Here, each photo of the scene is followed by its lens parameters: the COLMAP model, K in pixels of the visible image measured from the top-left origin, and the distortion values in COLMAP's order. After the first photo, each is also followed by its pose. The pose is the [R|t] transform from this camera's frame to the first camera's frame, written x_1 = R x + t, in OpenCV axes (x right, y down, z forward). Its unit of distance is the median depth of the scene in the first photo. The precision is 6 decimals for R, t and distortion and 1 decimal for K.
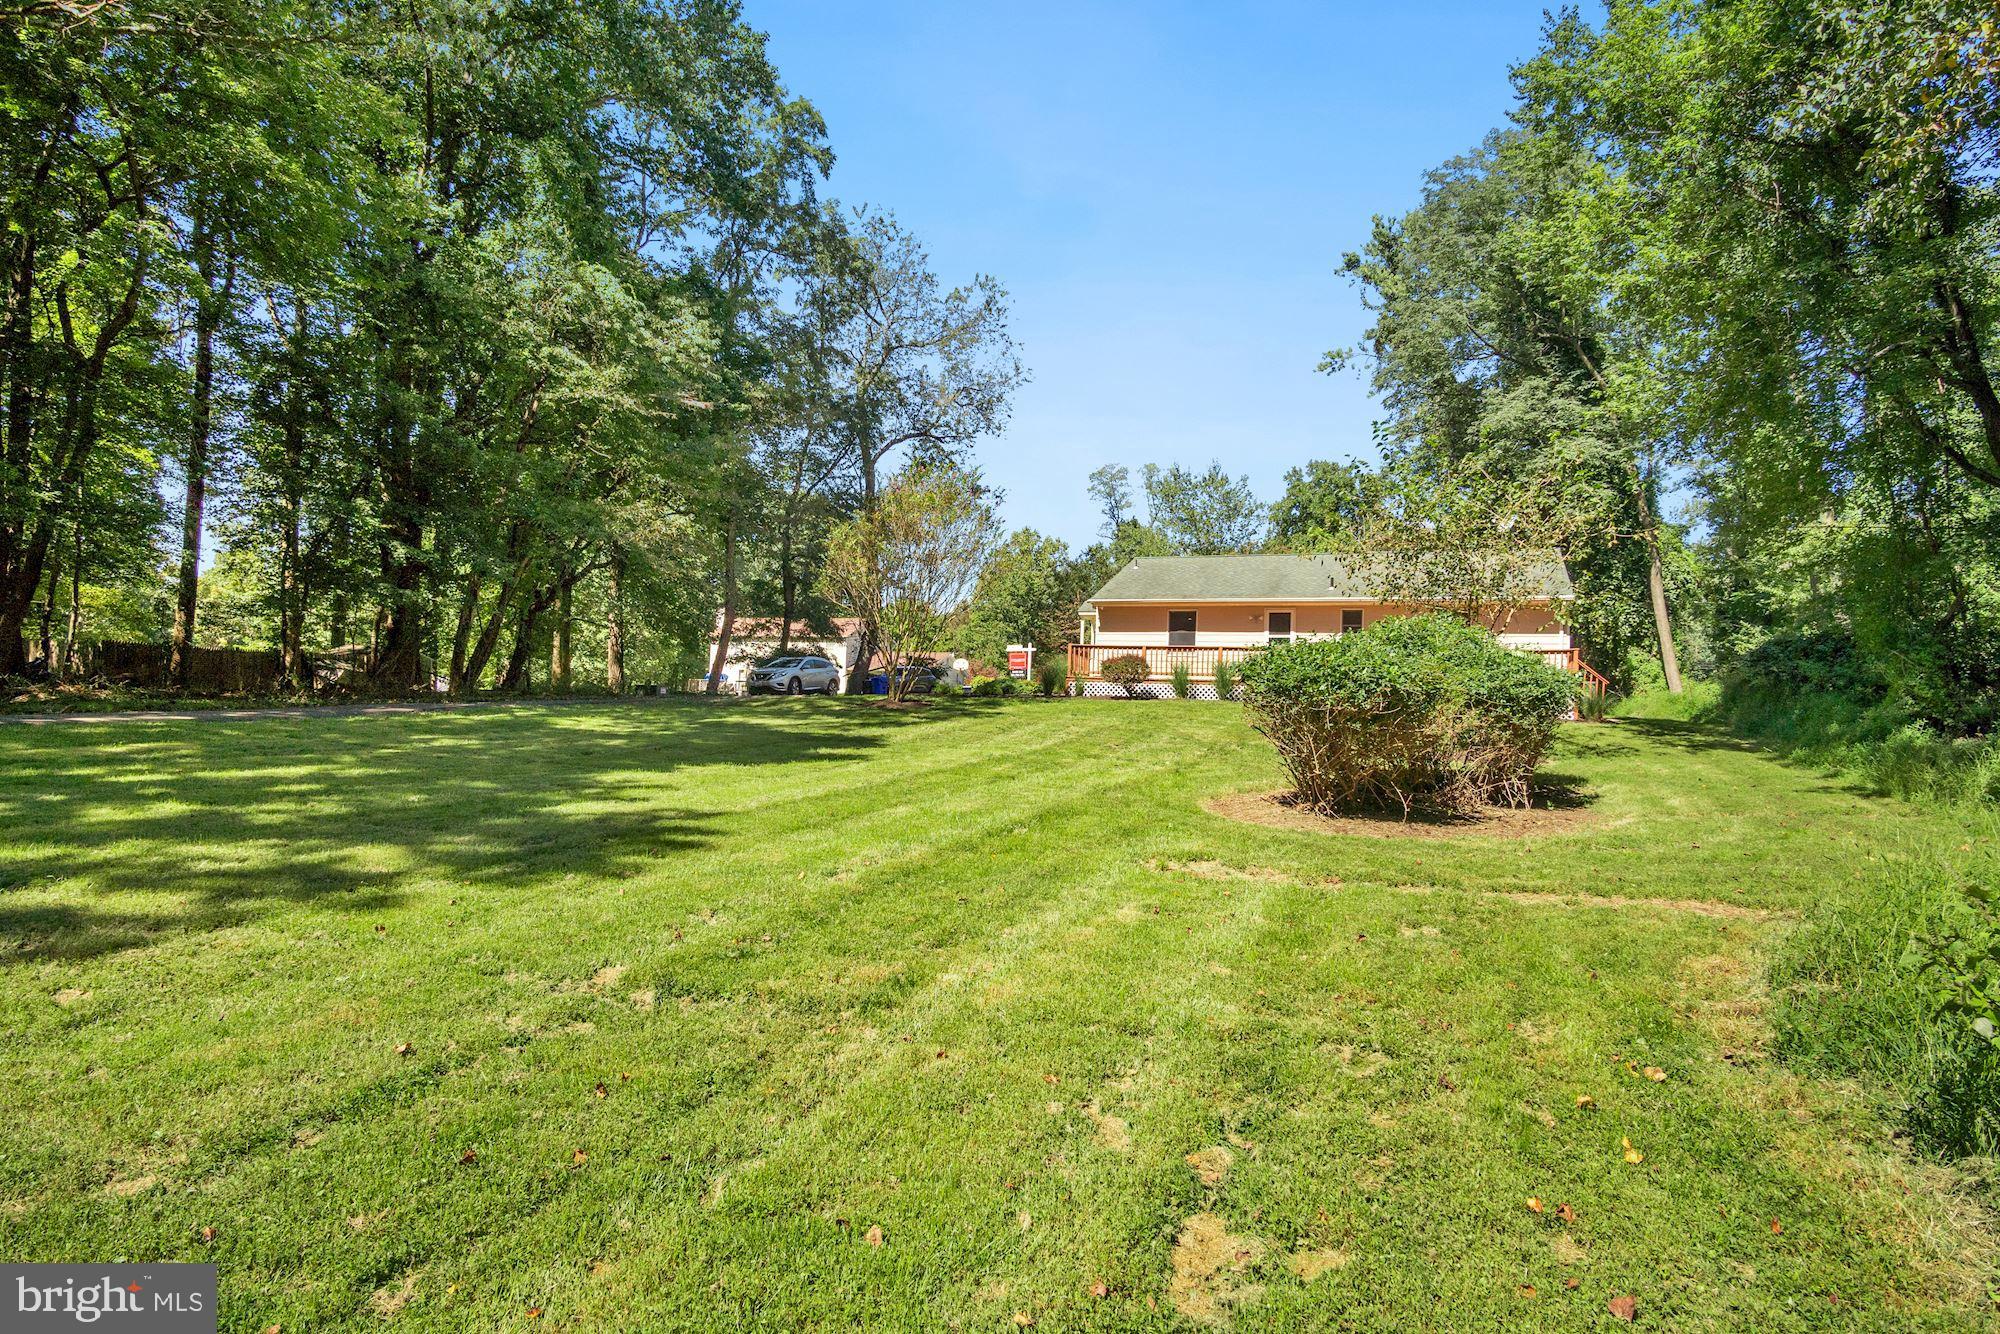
lens RADIAL K [[1073.2, 0, 1002.0], [0, 1073.2, 672.3], [0, 0, 1]] dist [-0.033517, 0.008541]
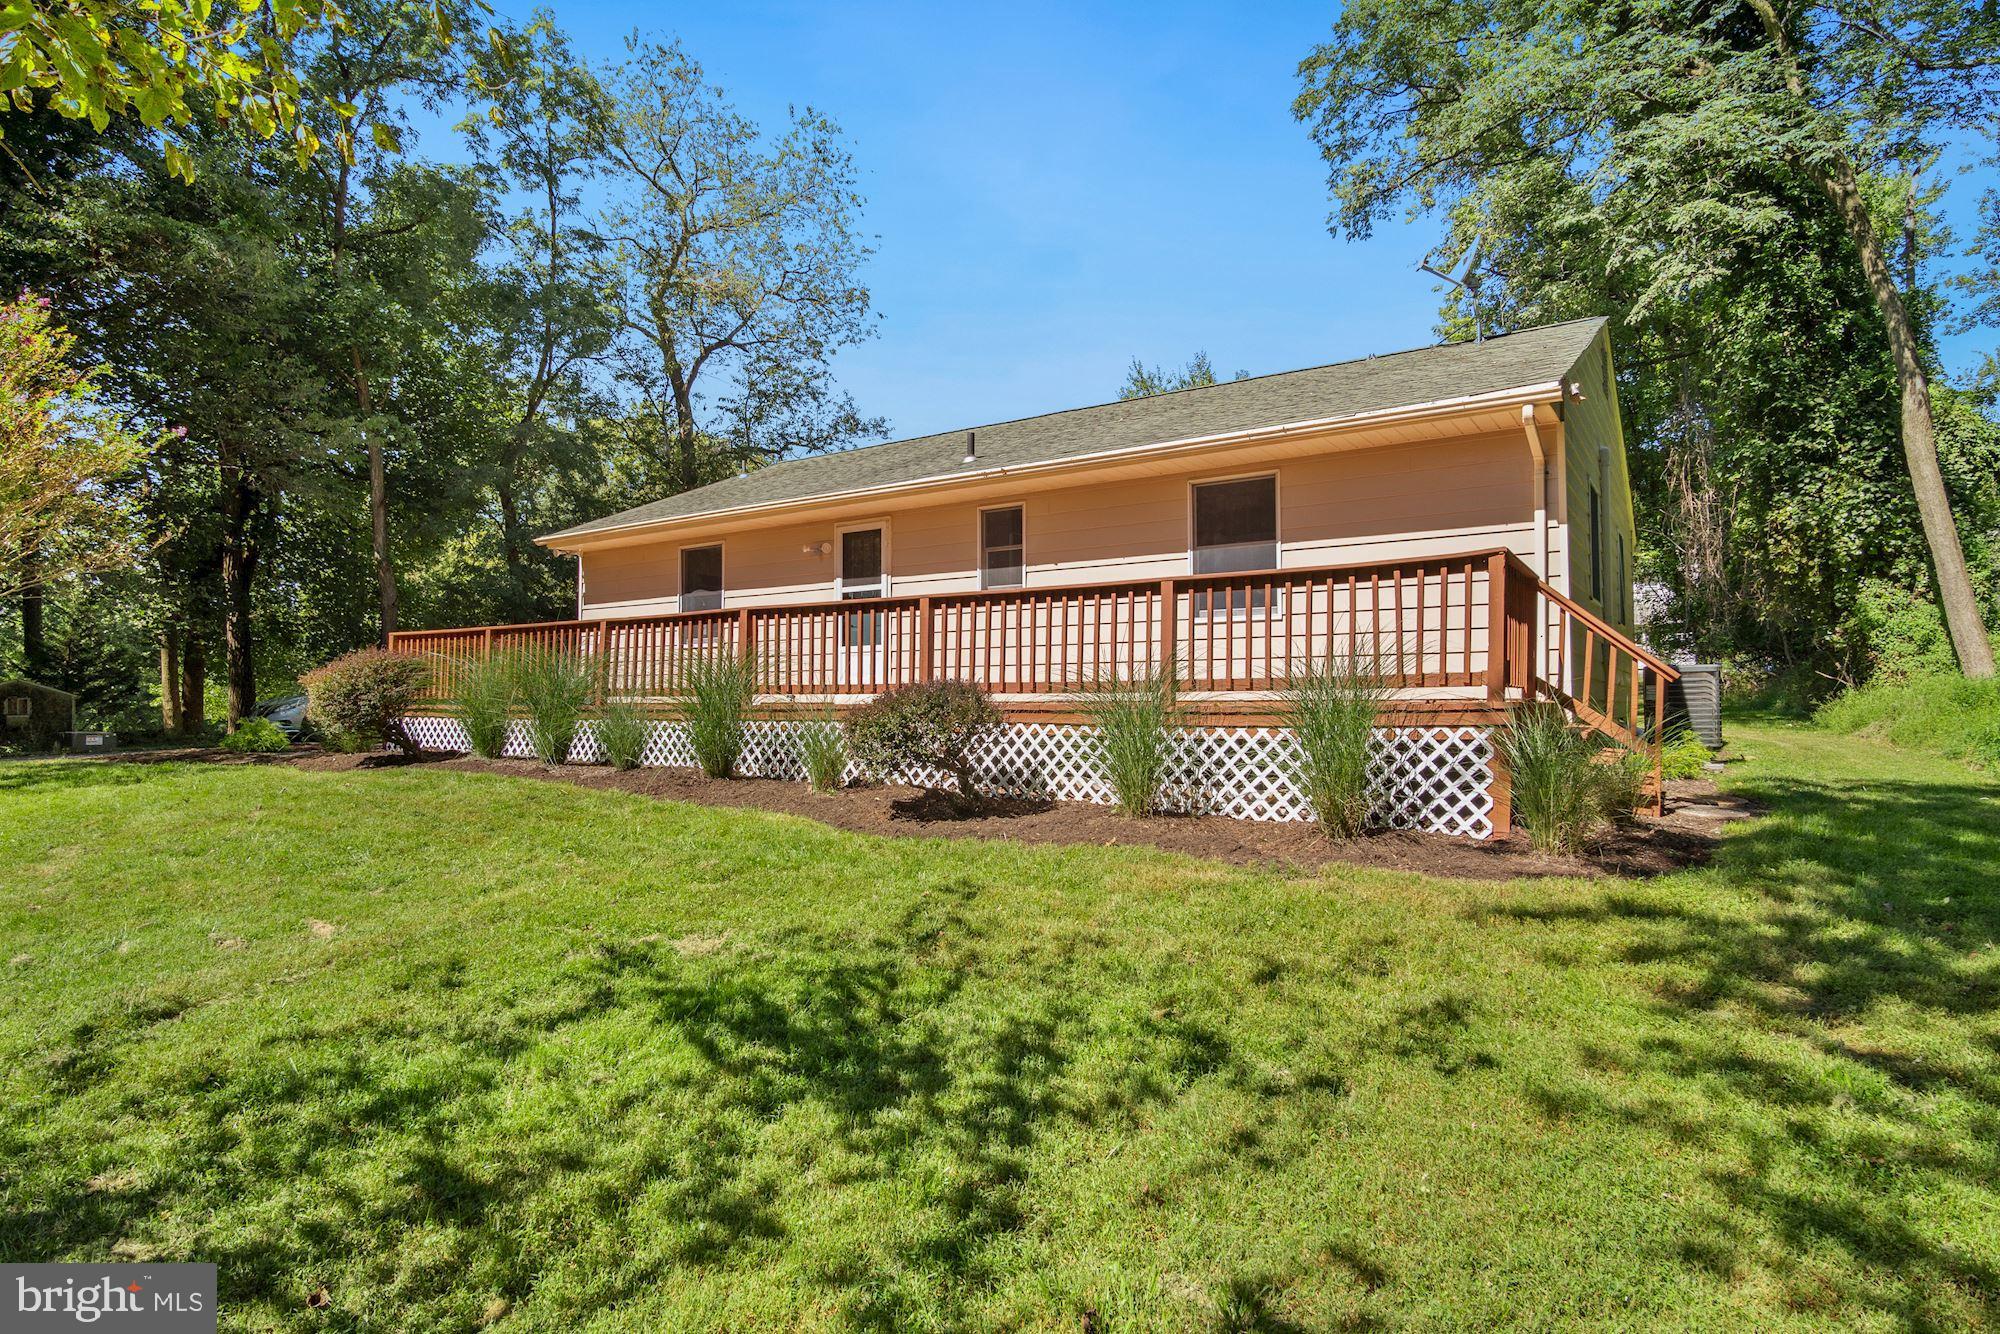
lens RADIAL K [[1073.2, 0, 1002.0], [0, 1073.2, 672.3], [0, 0, 1]] dist [-0.033517, 0.008541]
pose [[0.981533, -0.043810, -0.186206, 0.303803], [0.044489, 0.999010, -0.000530, 0.000460], [0.186045, -0.007764, 0.982511, 0.472725]]
